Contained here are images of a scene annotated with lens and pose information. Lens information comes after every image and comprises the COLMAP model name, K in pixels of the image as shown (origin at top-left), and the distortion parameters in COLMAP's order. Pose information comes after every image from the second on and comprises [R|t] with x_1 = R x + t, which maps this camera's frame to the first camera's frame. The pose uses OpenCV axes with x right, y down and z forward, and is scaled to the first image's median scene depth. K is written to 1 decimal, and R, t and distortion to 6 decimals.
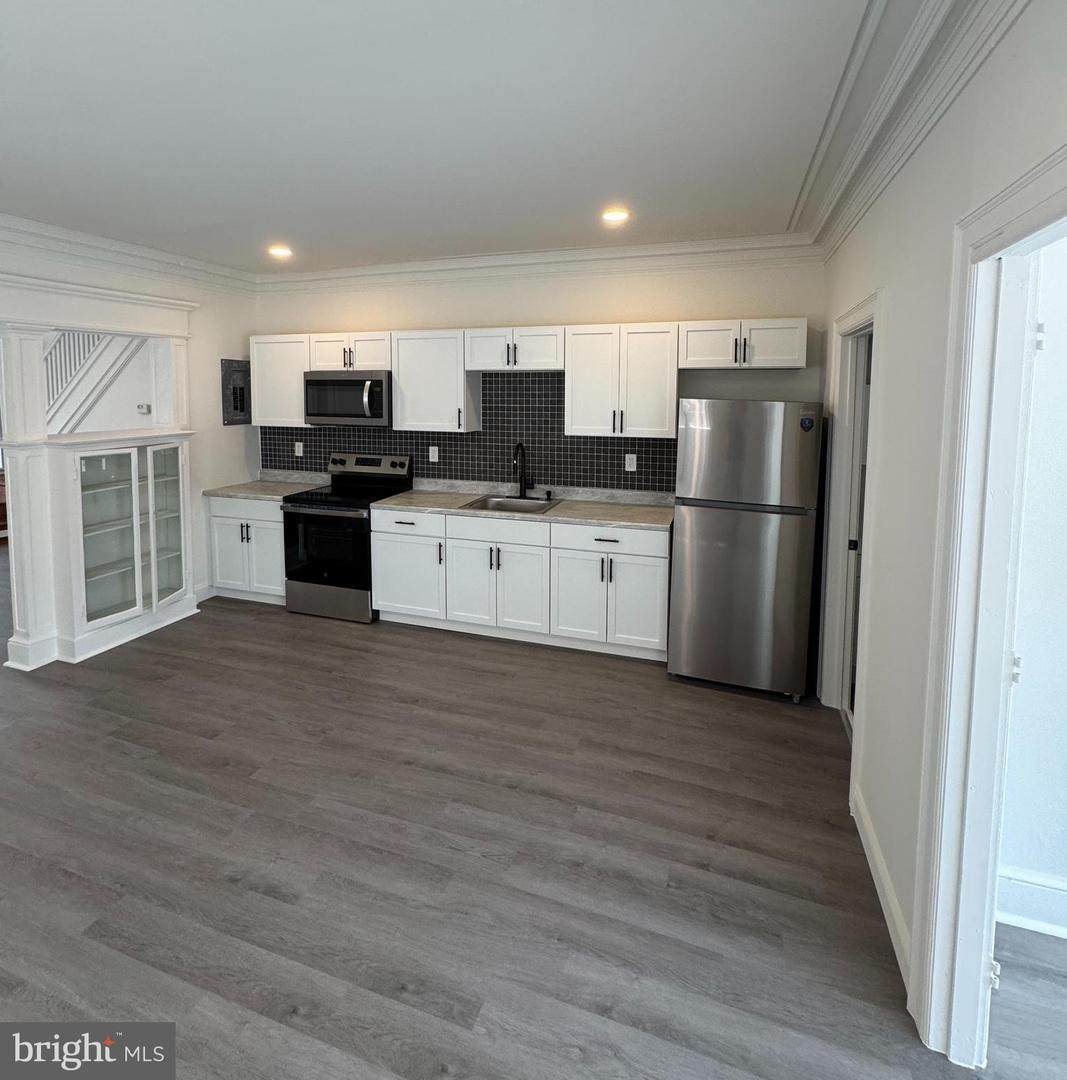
lens RADIAL K [[542.7, 0, 535.1], [0, 542.7, 538.9], [0, 0, 1]] dist [-0.000727, -0.001012]
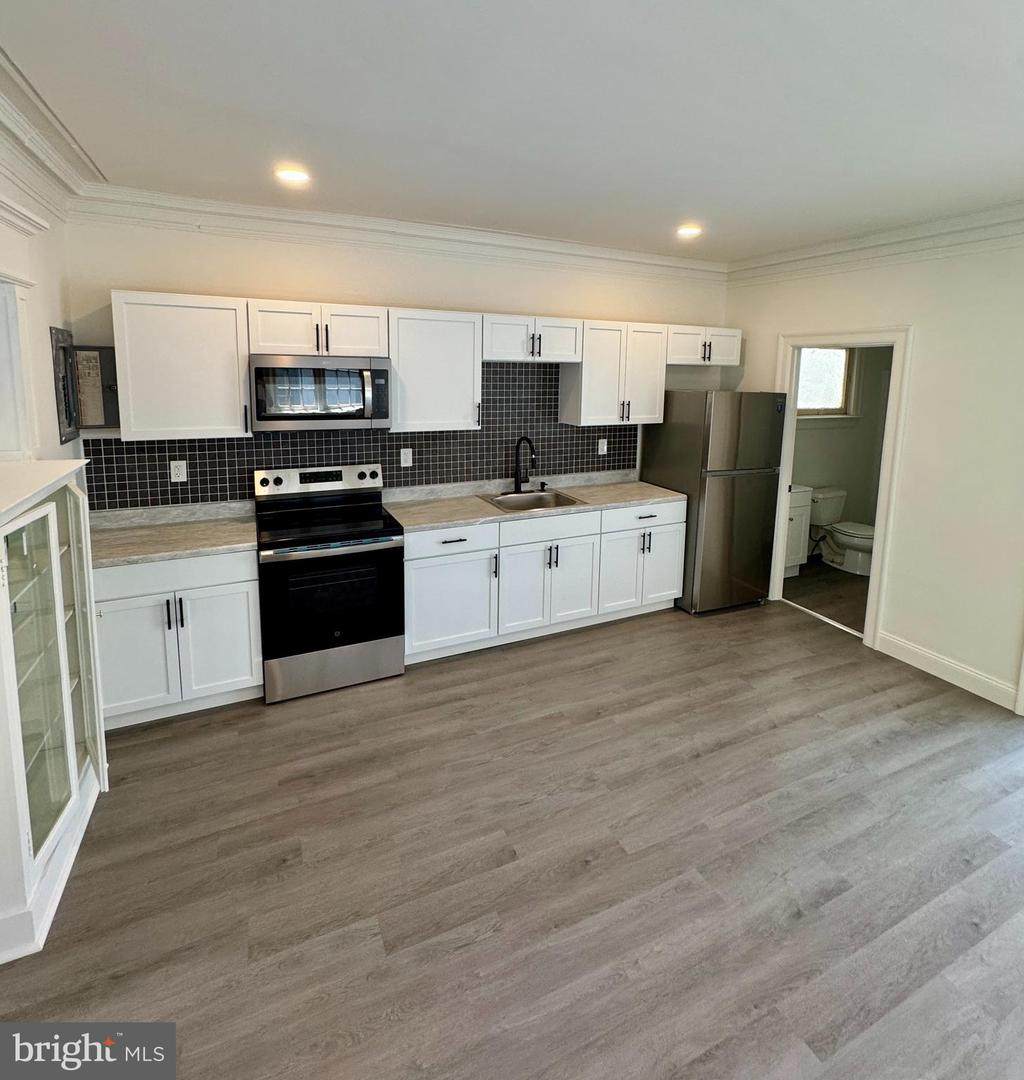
lens RADIAL K [[533.7, 0, 513.4], [0, 533.7, 541.3], [0, 0, 1]] dist [-0.002348, -0.000125]
pose [[0.724946, -0.203913, 0.657931, -0.742638], [0.170154, 0.978589, 0.115809, -0.112804], [-0.667459, 0.027994, 0.744120, 0.324617]]
